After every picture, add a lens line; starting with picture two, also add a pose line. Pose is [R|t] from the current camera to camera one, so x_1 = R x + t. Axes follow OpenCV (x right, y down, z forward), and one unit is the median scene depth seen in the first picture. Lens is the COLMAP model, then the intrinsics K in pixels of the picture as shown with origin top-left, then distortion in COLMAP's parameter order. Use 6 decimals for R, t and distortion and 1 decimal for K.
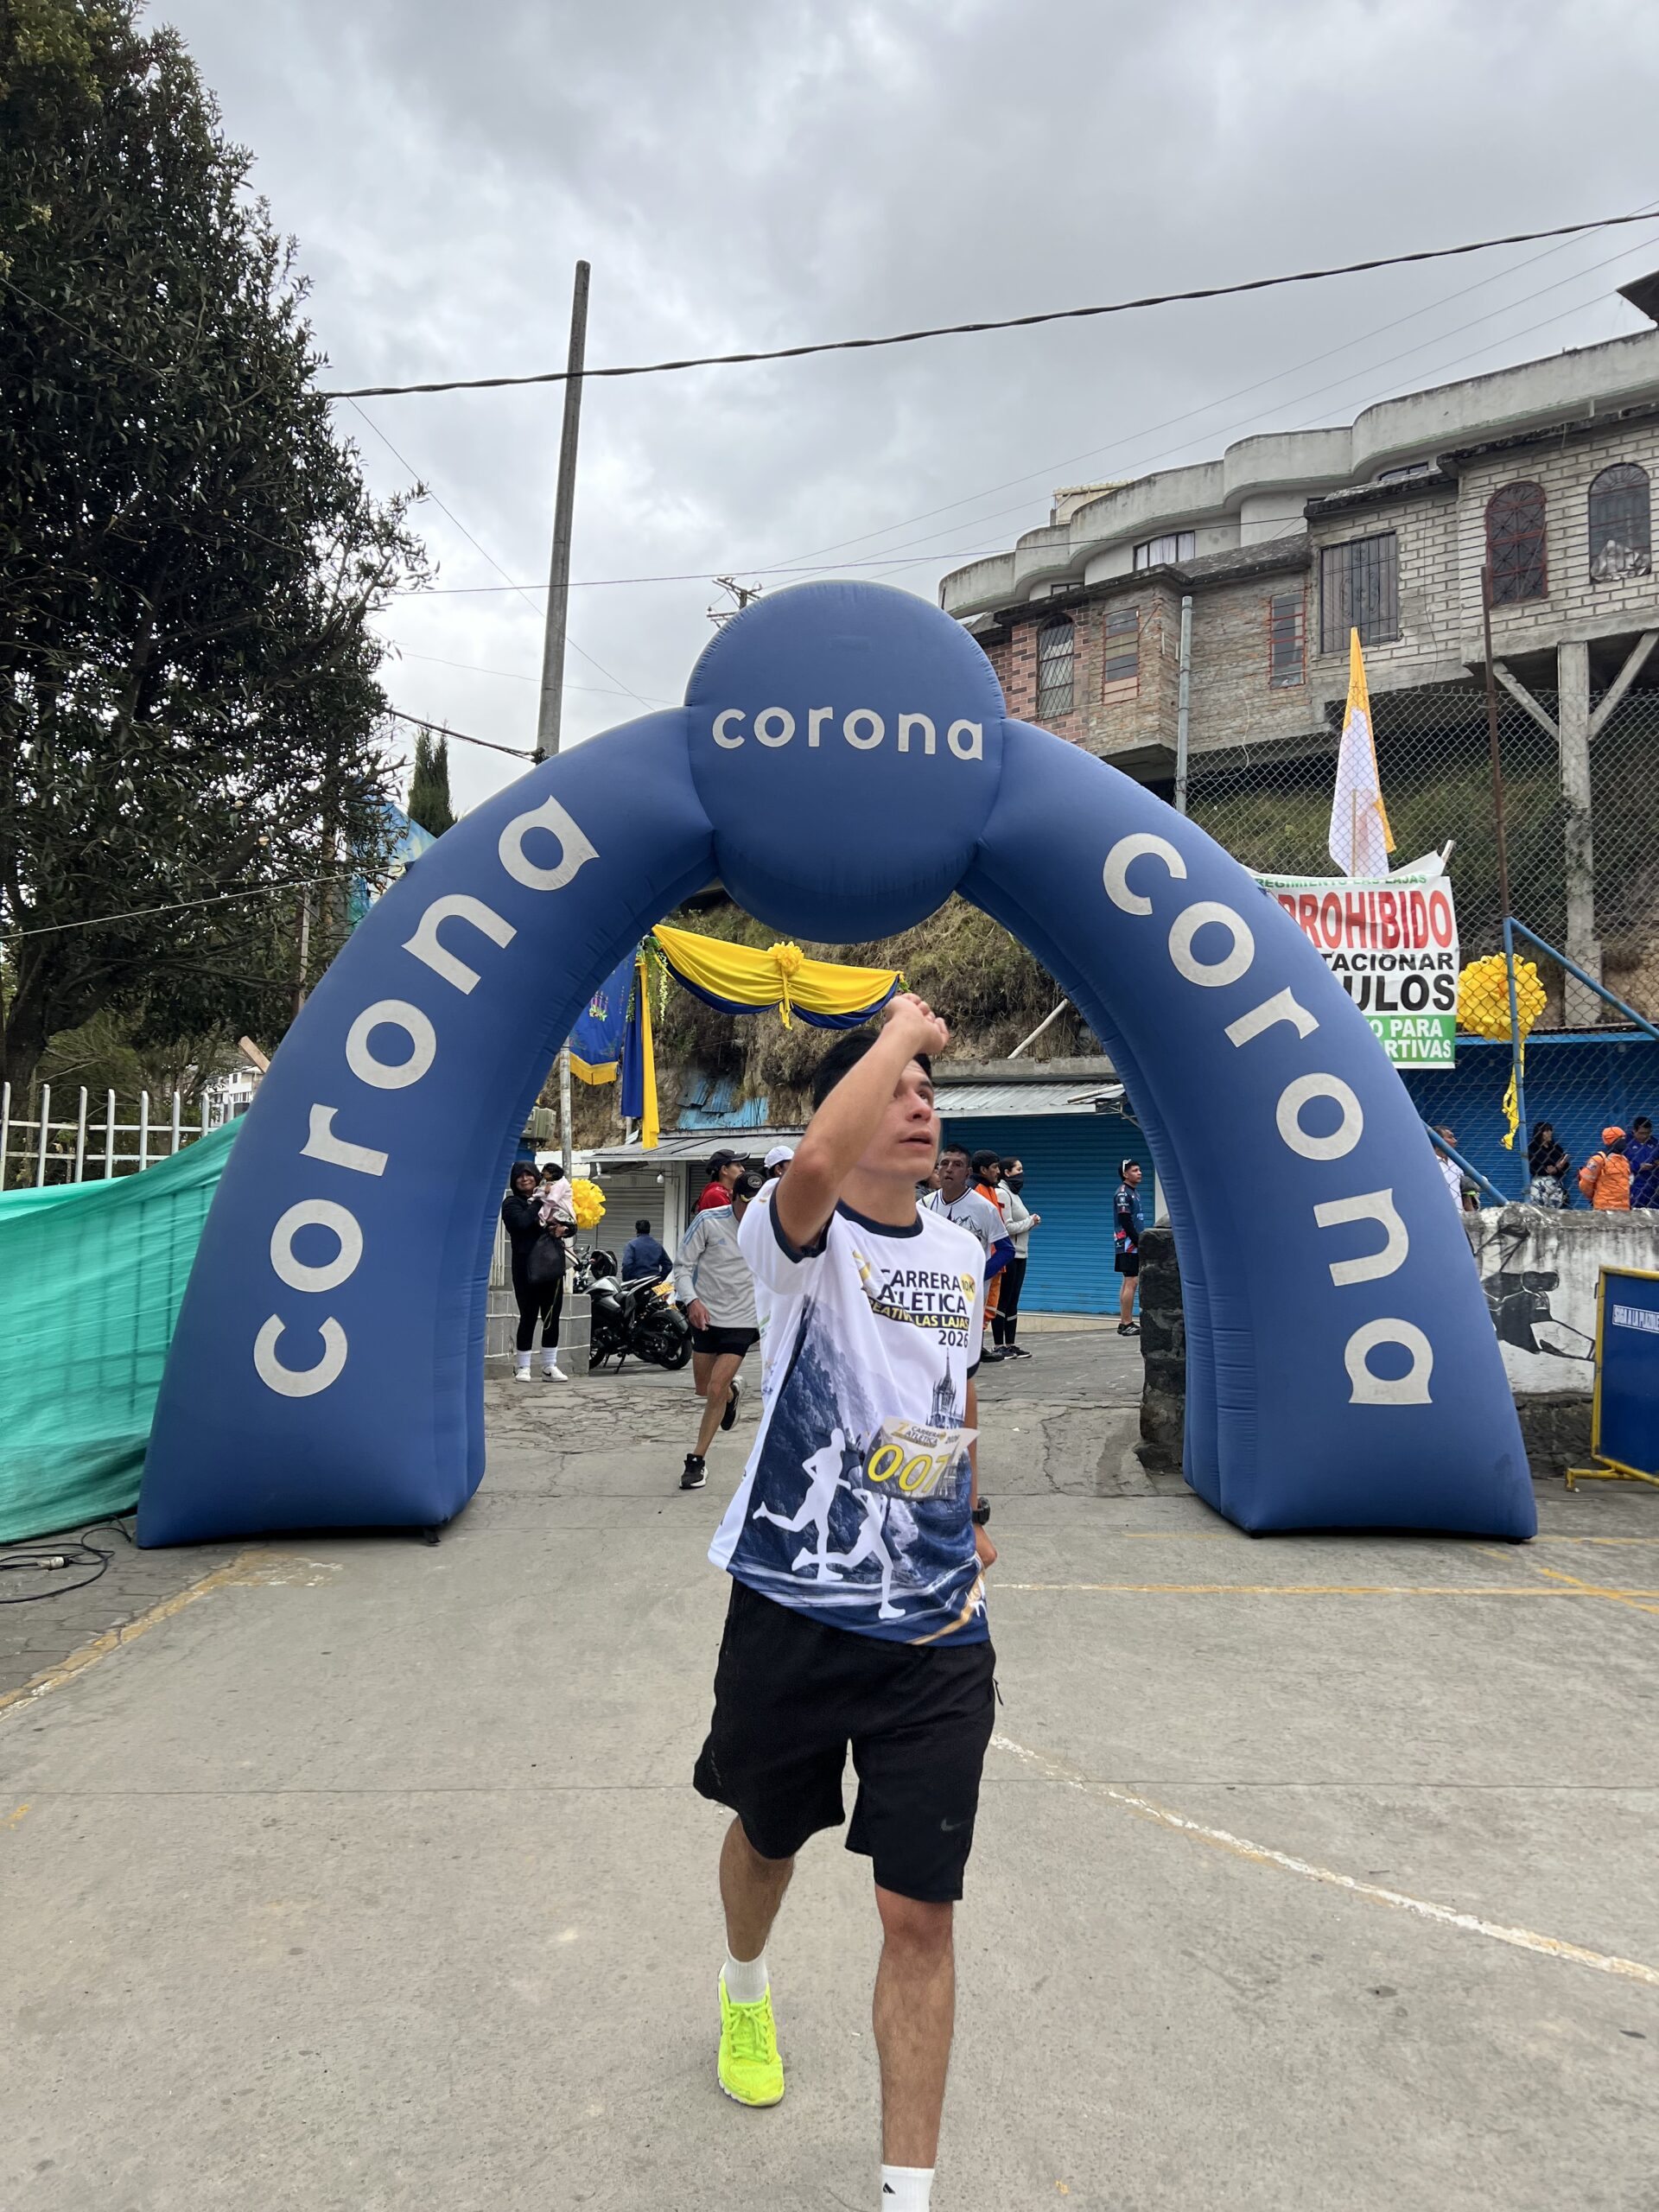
lens RADIAL K [[1614.3, 0, 842.2], [0, 1614.3, 1098.3], [0, 0, 1]] dist [0.075325, -0.066967]
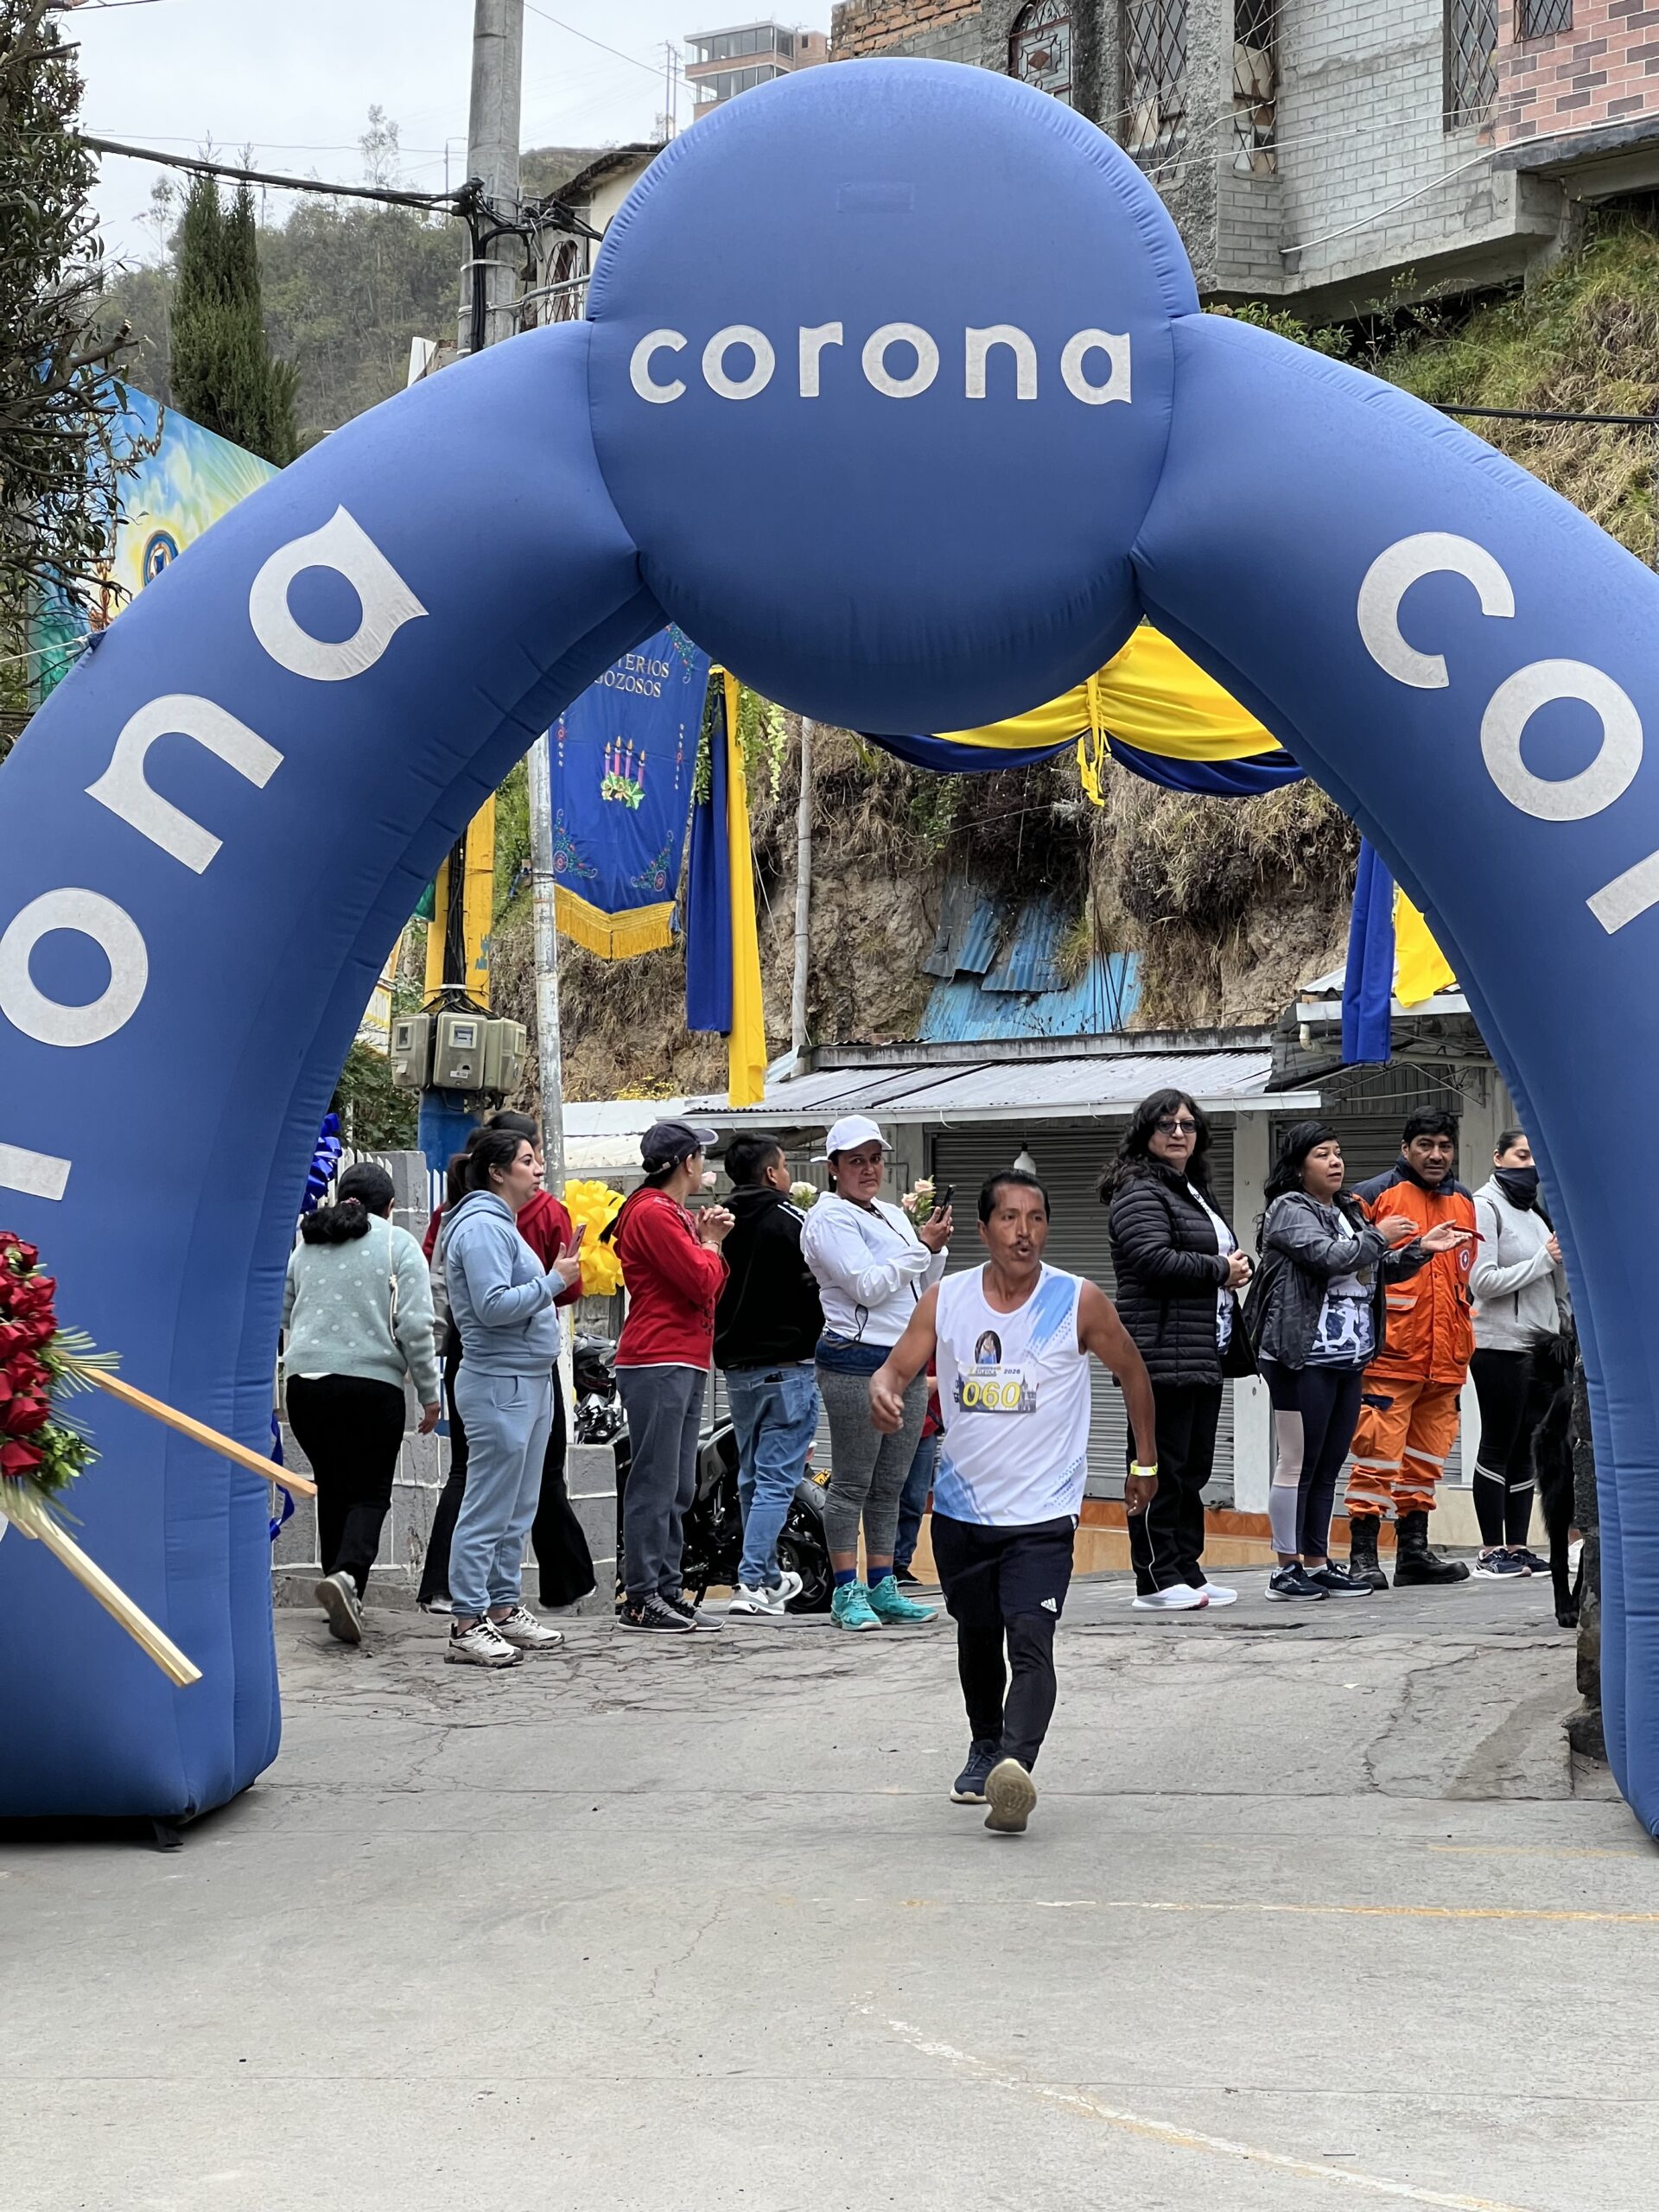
lens RADIAL K [[4833.6, 0, 854.4], [0, 4833.6, 1138.5], [0, 0, 1]] dist [-0.121902, 4.483602]
pose [[0.988699, -0.015552, -0.149108, 0.179636], [0.022585, 0.998705, 0.045591, -0.032618], [0.148206, -0.048444, 0.987769, -0.464863]]
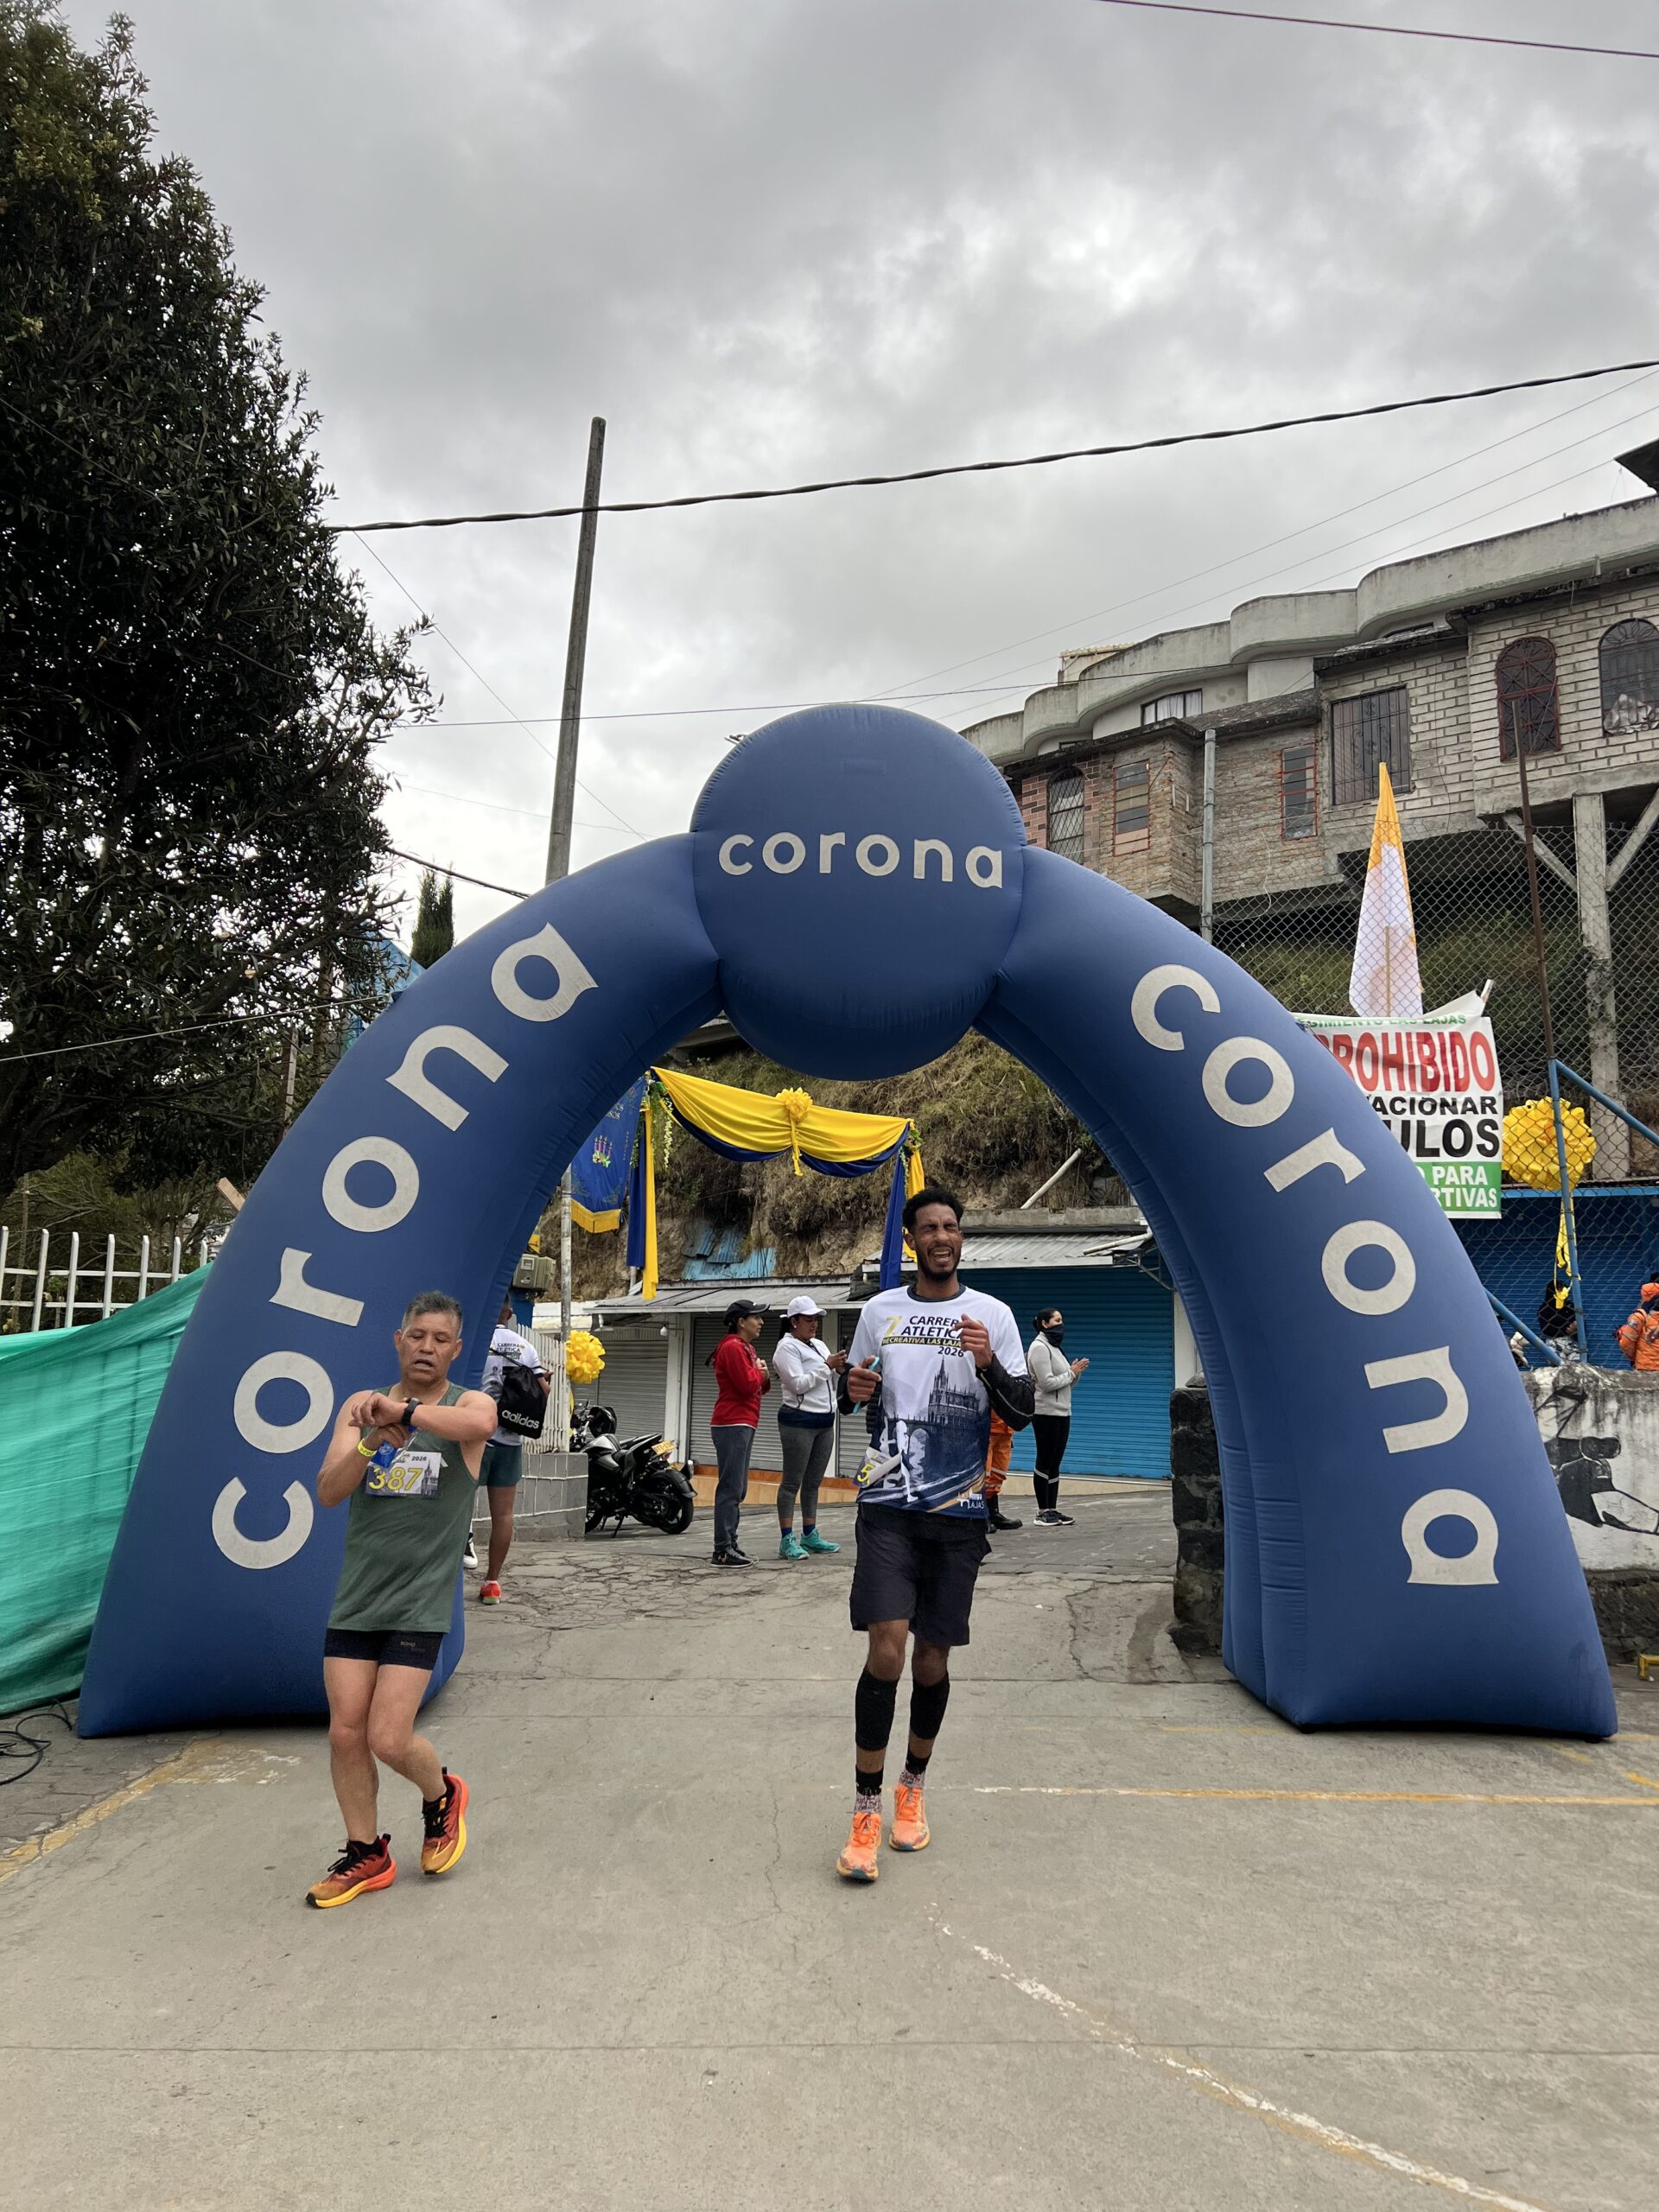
lens RADIAL K [[1616.5, 0, 834.8], [0, 1616.5, 1124.5], [0, 0, 1]] dist [0.075978, -0.081507]
pose [[0.999943, 0.004343, -0.009750, -0.001439], [-0.005088, 0.996959, -0.077756, 0.003006], [0.009383, 0.077801, 0.996925, 0.049110]]
